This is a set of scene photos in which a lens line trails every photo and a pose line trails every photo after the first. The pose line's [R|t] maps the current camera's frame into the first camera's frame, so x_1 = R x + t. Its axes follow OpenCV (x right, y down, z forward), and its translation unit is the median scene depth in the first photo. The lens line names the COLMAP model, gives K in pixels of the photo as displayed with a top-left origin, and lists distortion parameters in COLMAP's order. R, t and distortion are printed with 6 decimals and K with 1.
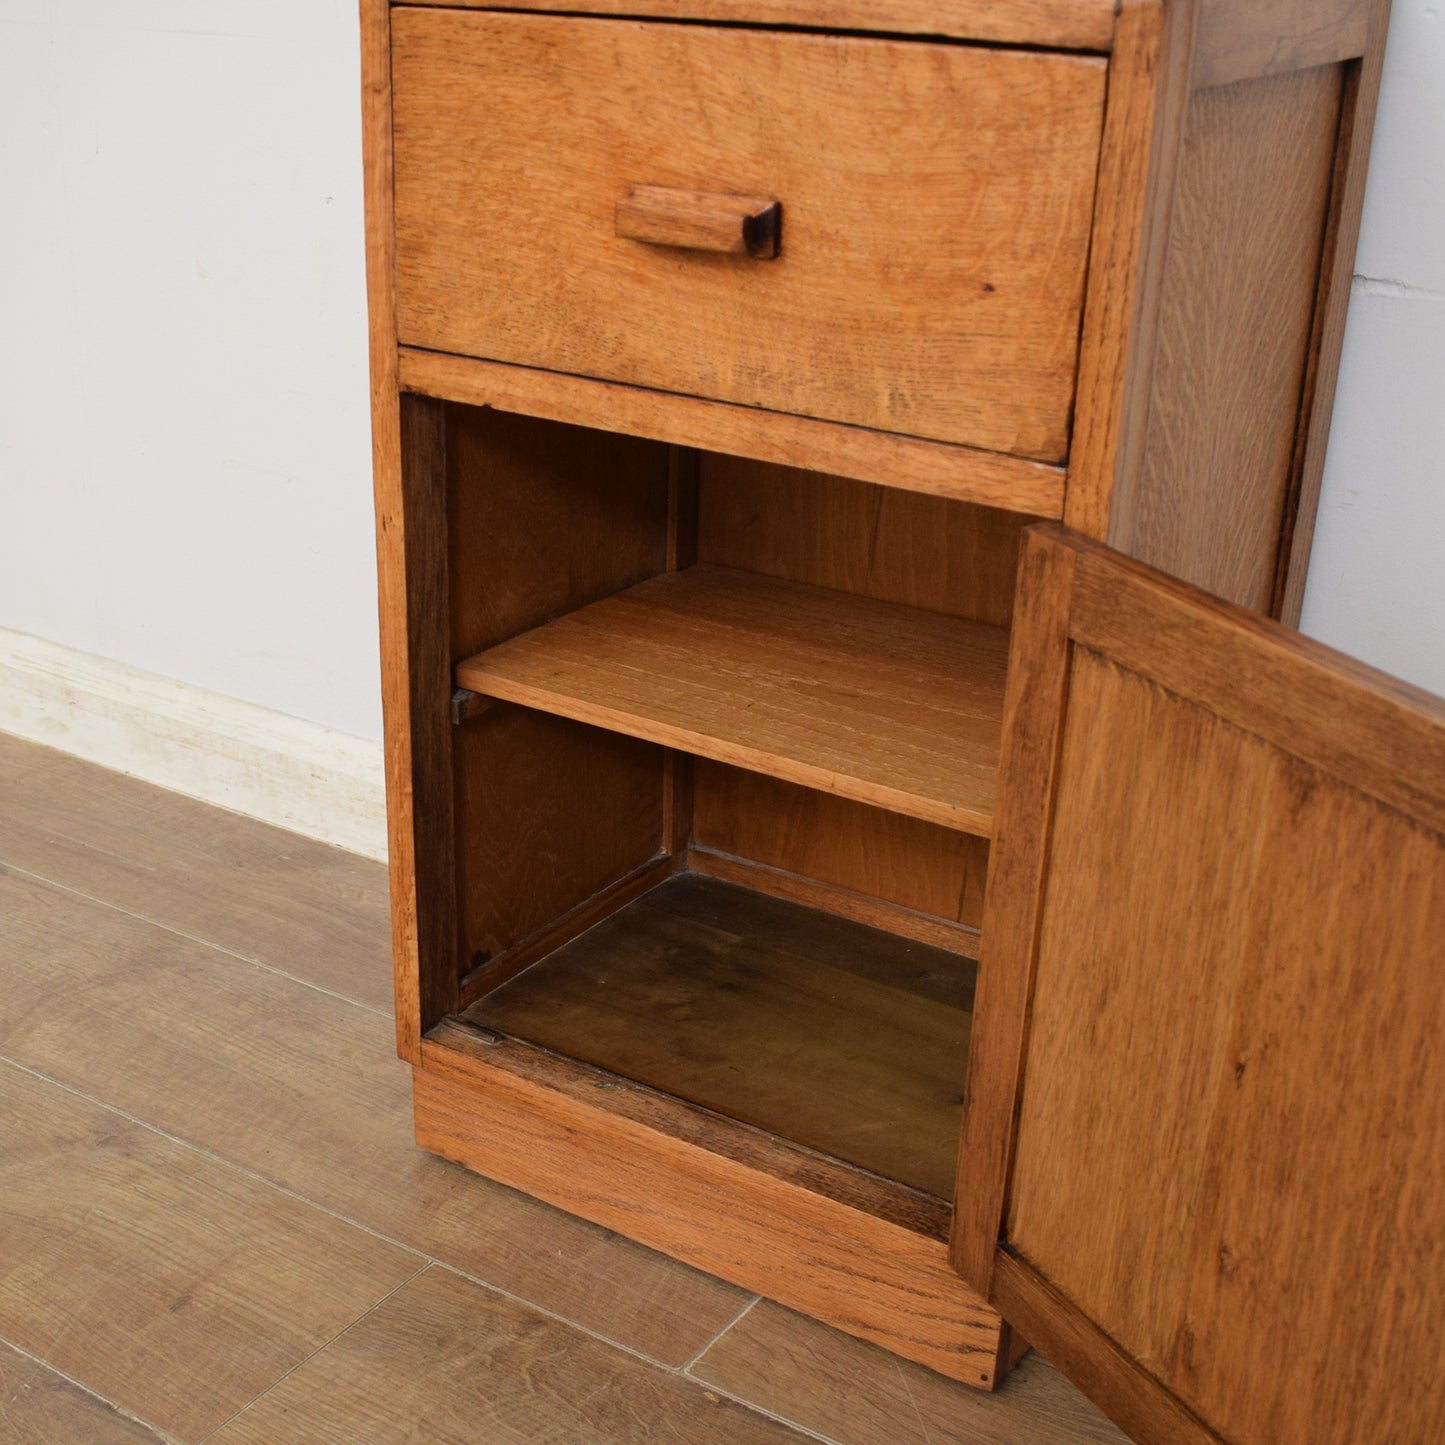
lens RADIAL K [[2090.7, 0, 621.3], [0, 2090.7, 901.4], [0, 0, 1]] dist [-0.095878, -0.005288]
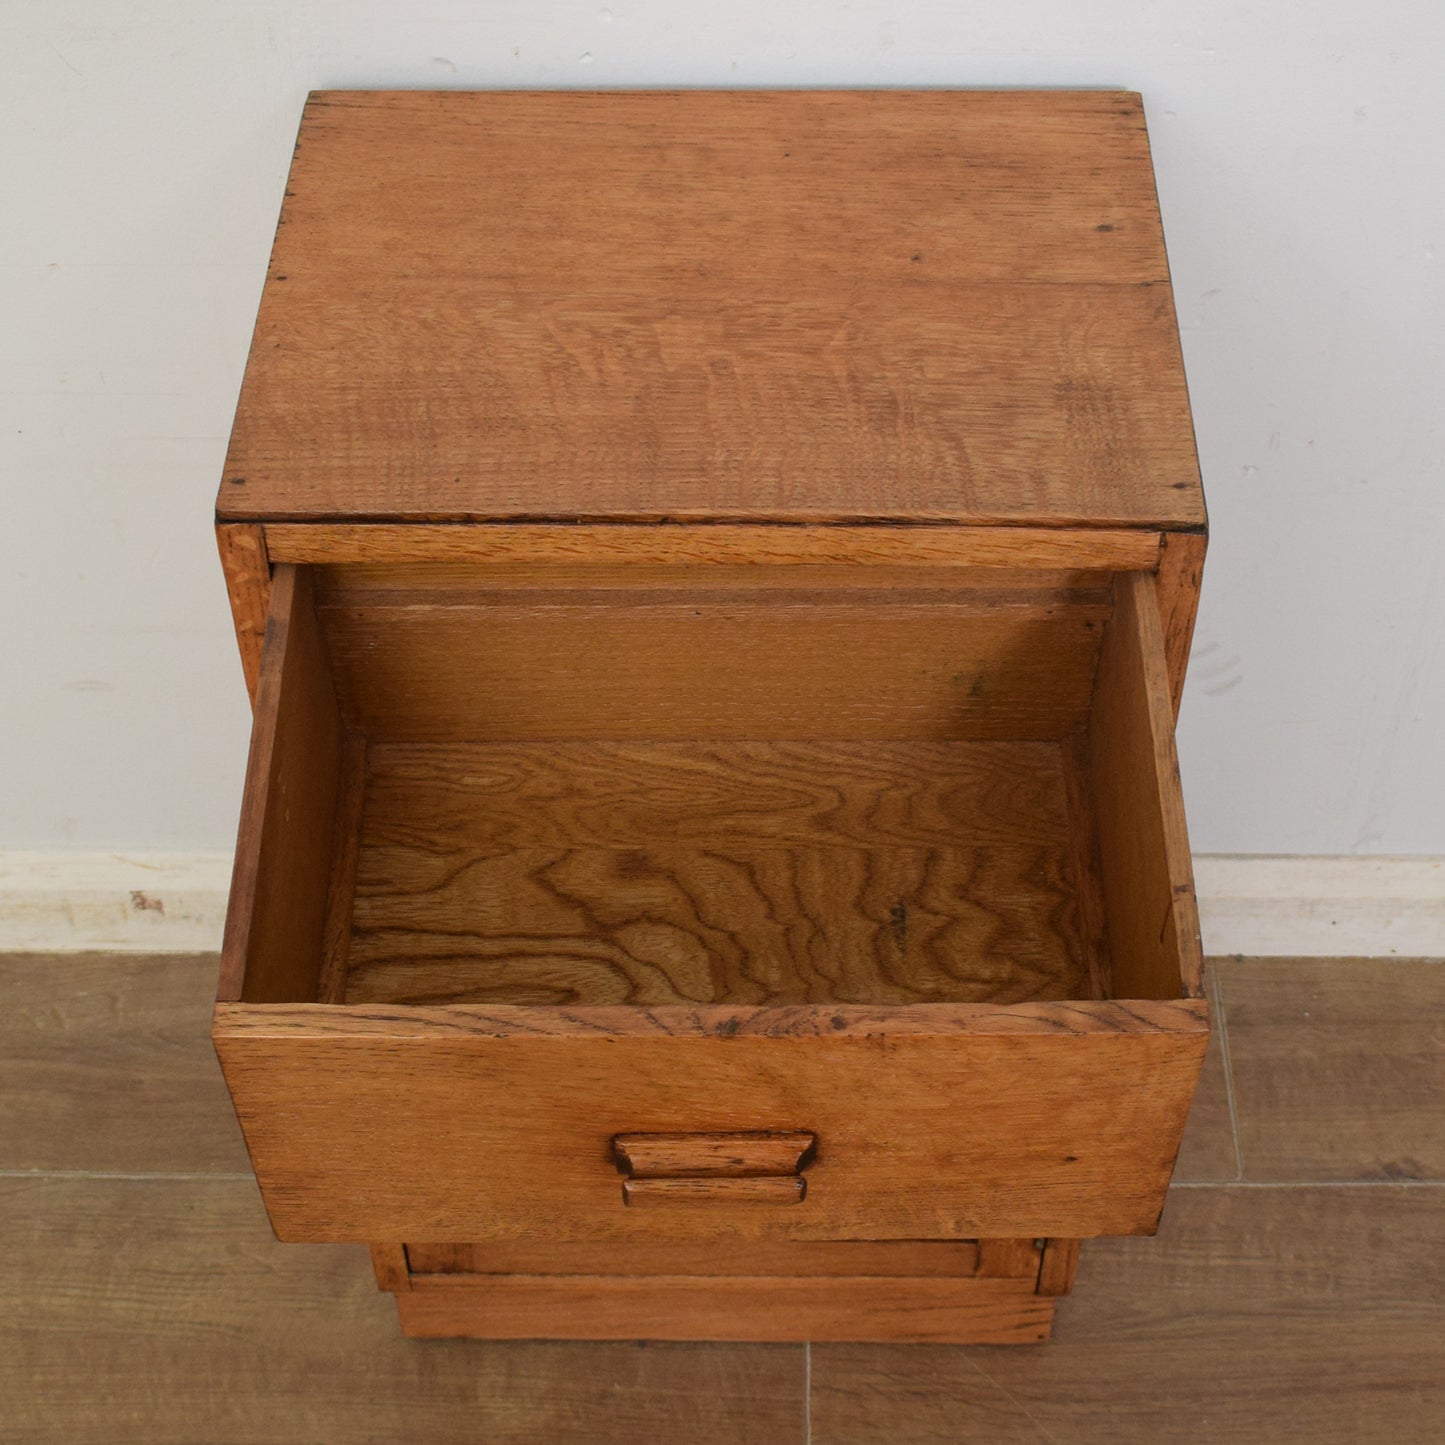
lens RADIAL K [[2580.9, 0, 747.1], [0, 2580.9, 797.7], [0, 0, 1]] dist [-0.055944, -0.176840]
pose [[0.824987, -0.438444, 0.356601, -0.360628], [0.271750, 0.861000, 0.429921, -0.732648], [-0.495529, -0.257773, 0.829460, -0.030913]]
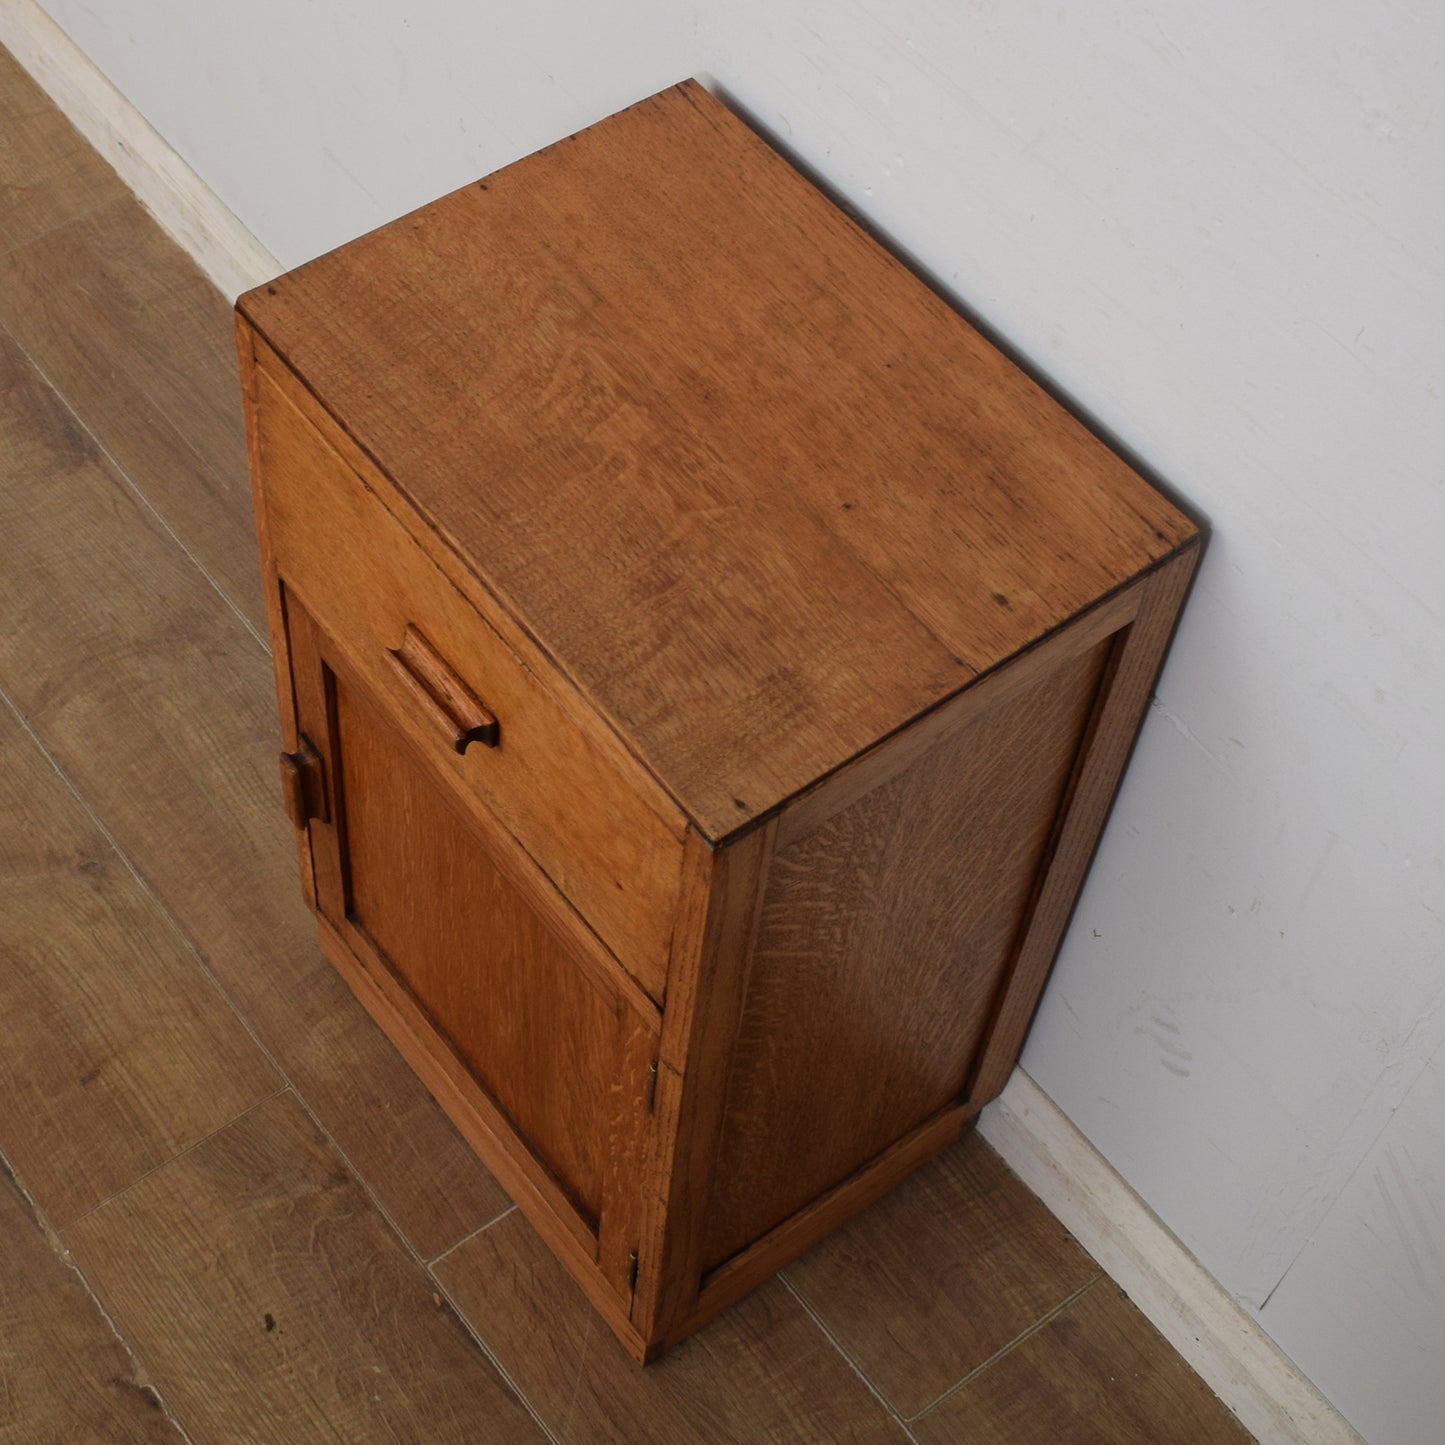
lens RADIAL K [[2495.9, 0, 543.6], [0, 2495.9, 615.7], [0, 0, 1]] dist [-0.057293, -0.140815]
pose [[0.946680, 0.258752, -0.191949, 0.311573], [-0.149356, 0.880373, 0.450151, -0.898481], [0.285465, -0.397480, 0.872077, -0.168748]]
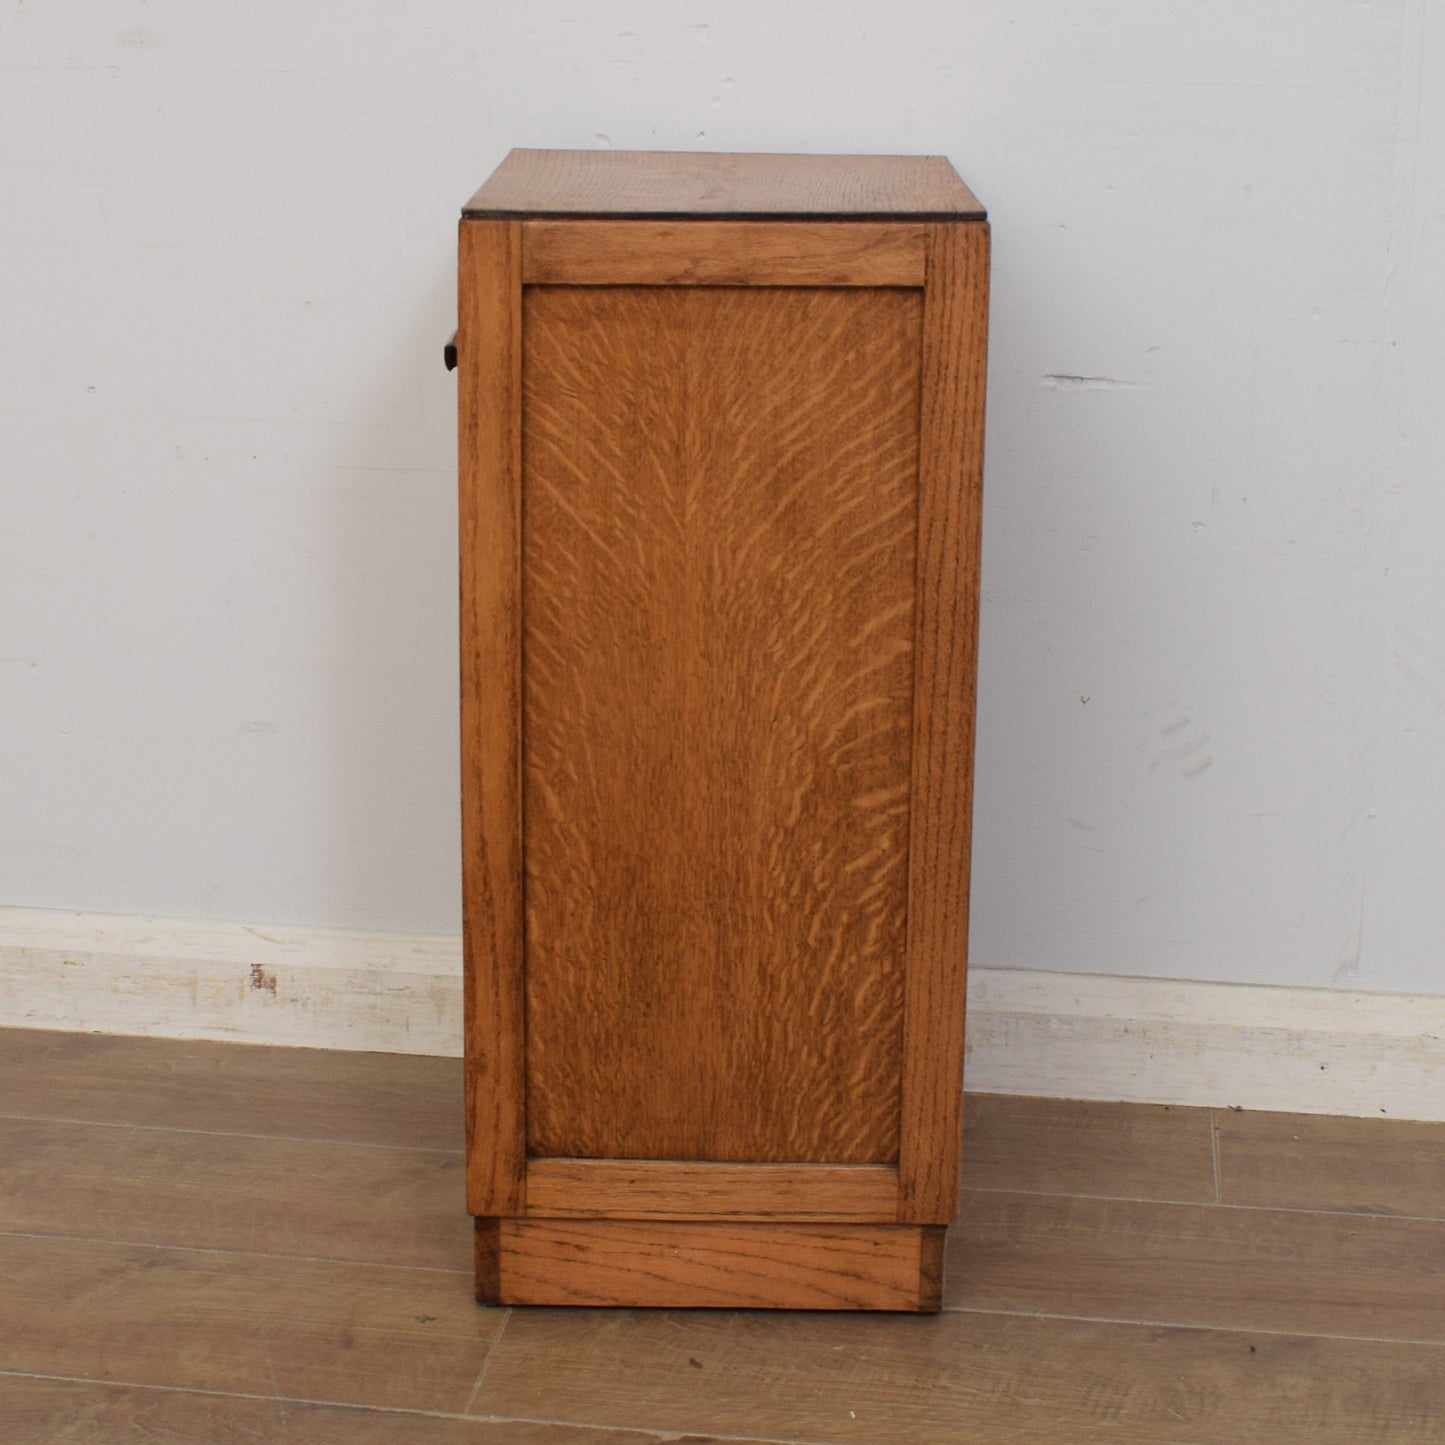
lens RADIAL K [[3153.6, 0, 607.8], [0, 3153.6, 720.0], [0, 0, 1]] dist [-0.062911, 0.063135]
pose [[0.900072, -0.118550, 0.419305, -0.850159], [0.202252, 0.966003, -0.161034, 0.192068], [-0.385959, 0.229748, 0.893449, -0.710774]]
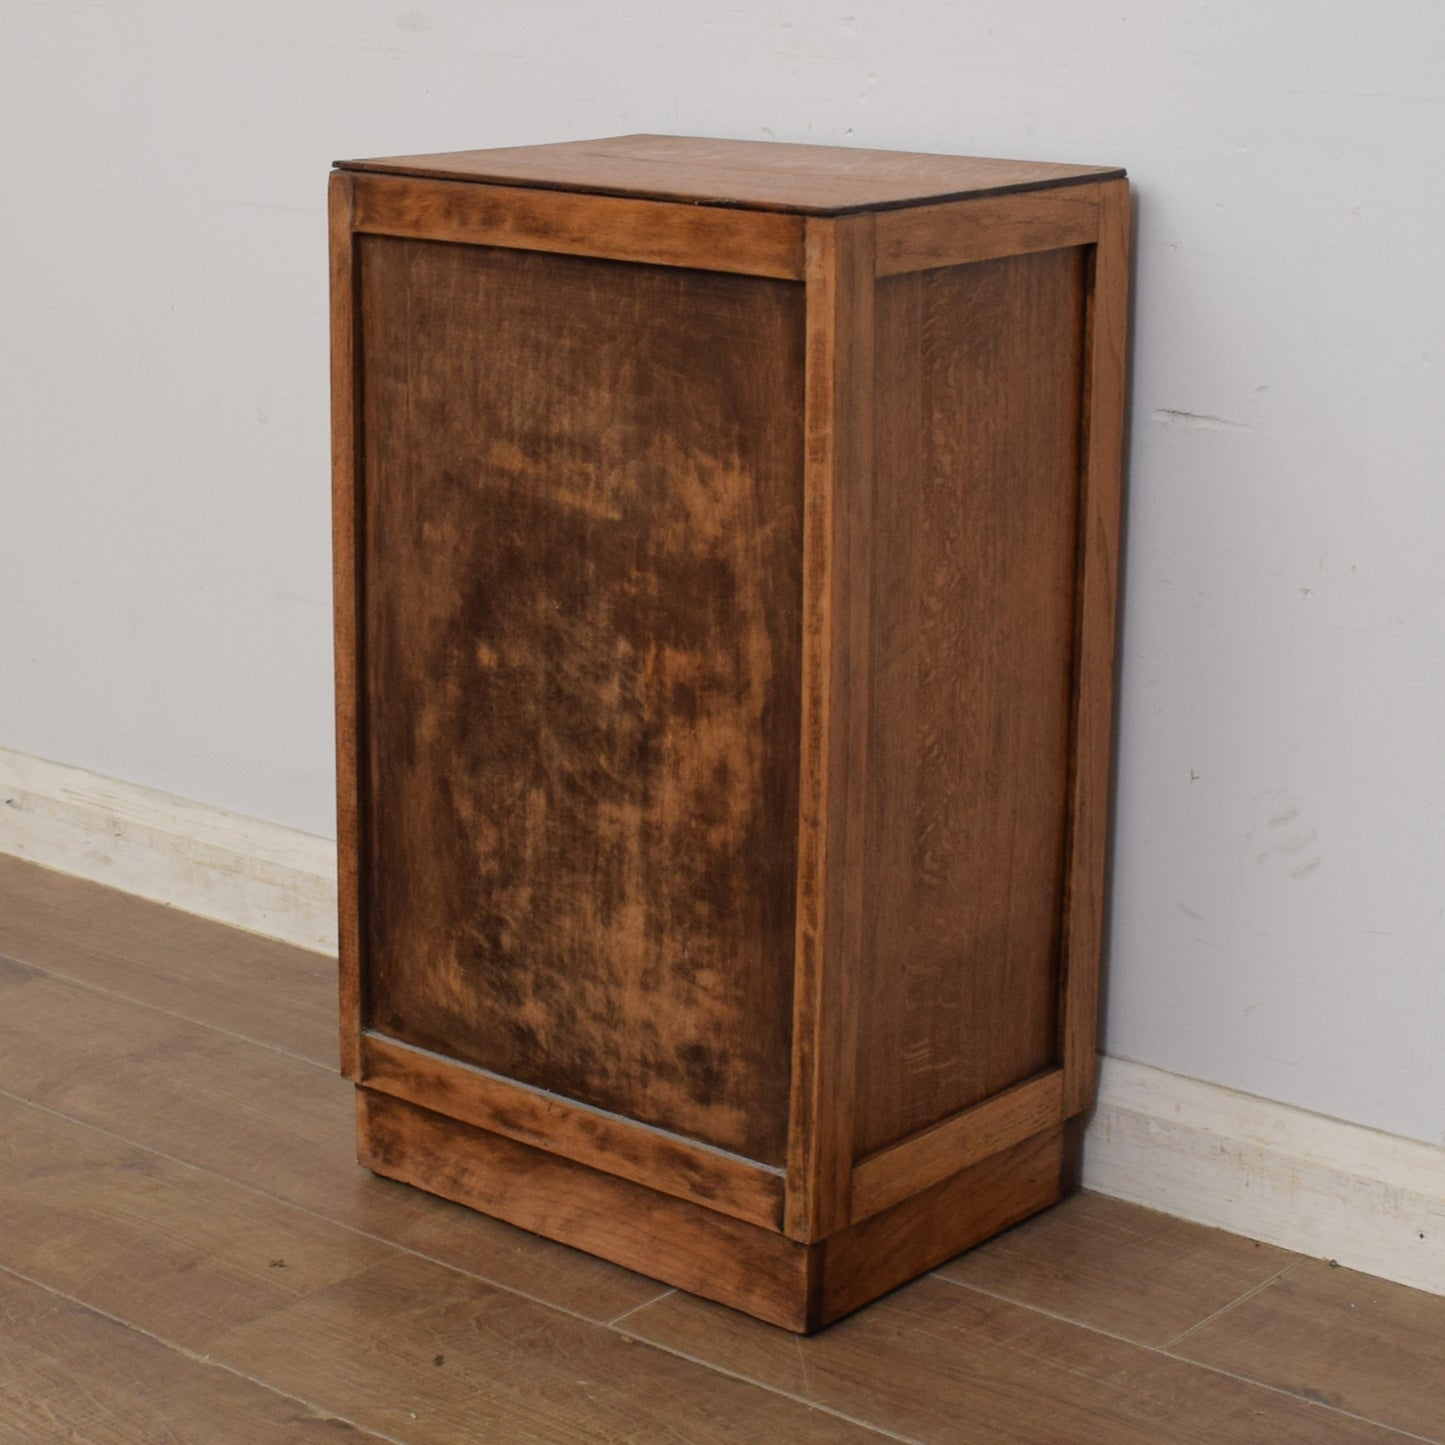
lens RADIAL K [[3219.7, 0, 538.3], [0, 3219.7, 684.1], [0, 0, 1]] dist [-0.075504, -0.032809]
pose [[0.992652, 0.011106, -0.120490, 0.220029], [-0.037352, 0.975271, -0.217833, 0.291694], [0.115091, 0.220733, 0.968520, -0.887329]]
